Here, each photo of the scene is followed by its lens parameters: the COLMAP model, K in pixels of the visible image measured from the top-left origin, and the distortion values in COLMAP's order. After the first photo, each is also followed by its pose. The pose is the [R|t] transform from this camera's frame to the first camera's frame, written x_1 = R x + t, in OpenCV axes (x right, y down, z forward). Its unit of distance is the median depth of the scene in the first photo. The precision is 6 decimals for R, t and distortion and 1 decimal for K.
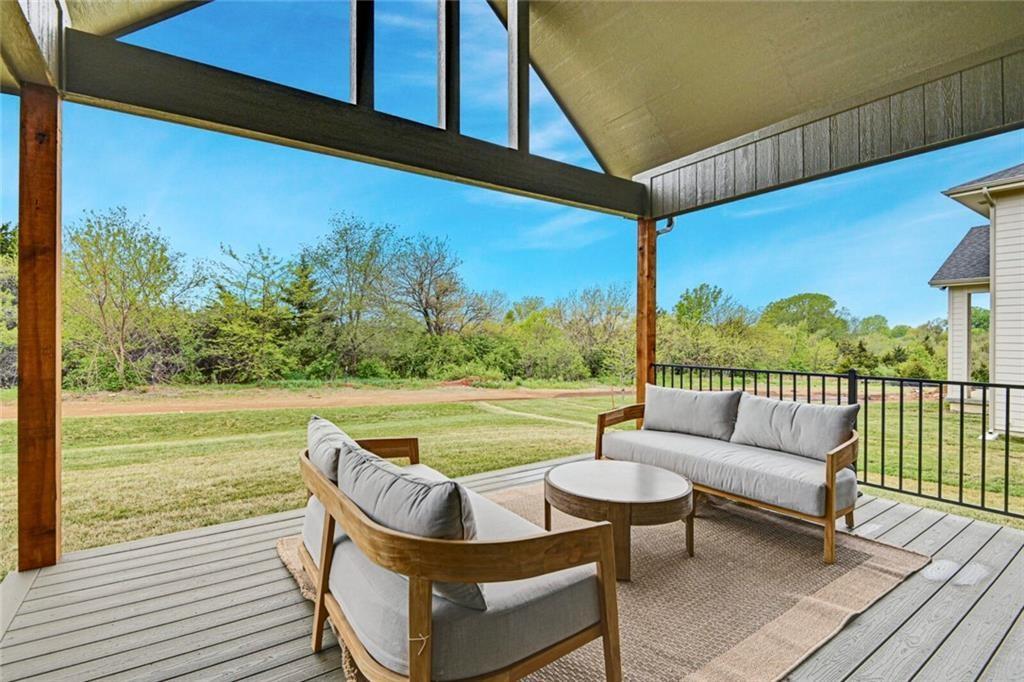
lens RADIAL K [[475.4, 0, 512.0], [0, 475.4, 341.0], [0, 0, 1]] dist [0.002277, -0.000081]
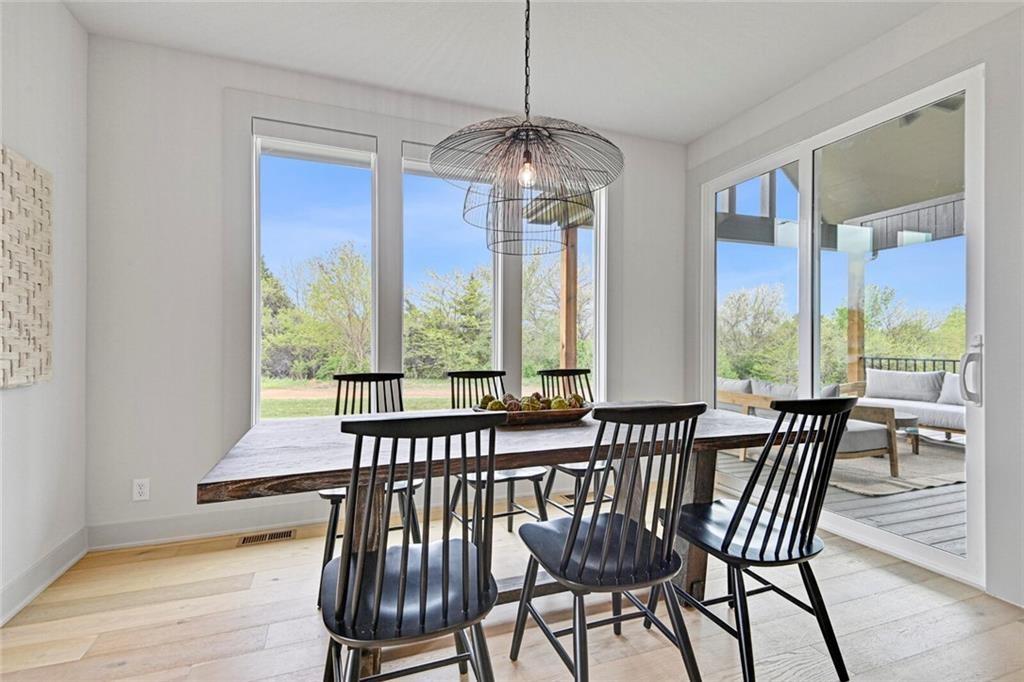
lens RADIAL K [[480.0, 0, 511.4], [0, 480.0, 344.8], [0, 0, 1]] dist [0.000529, -0.000032]
pose [[0.968564, 0.003233, -0.248743, -0.336571], [-0.004454, 0.999981, -0.004345, 0.020562], [0.248724, 0.005316, 0.968560, -0.588365]]
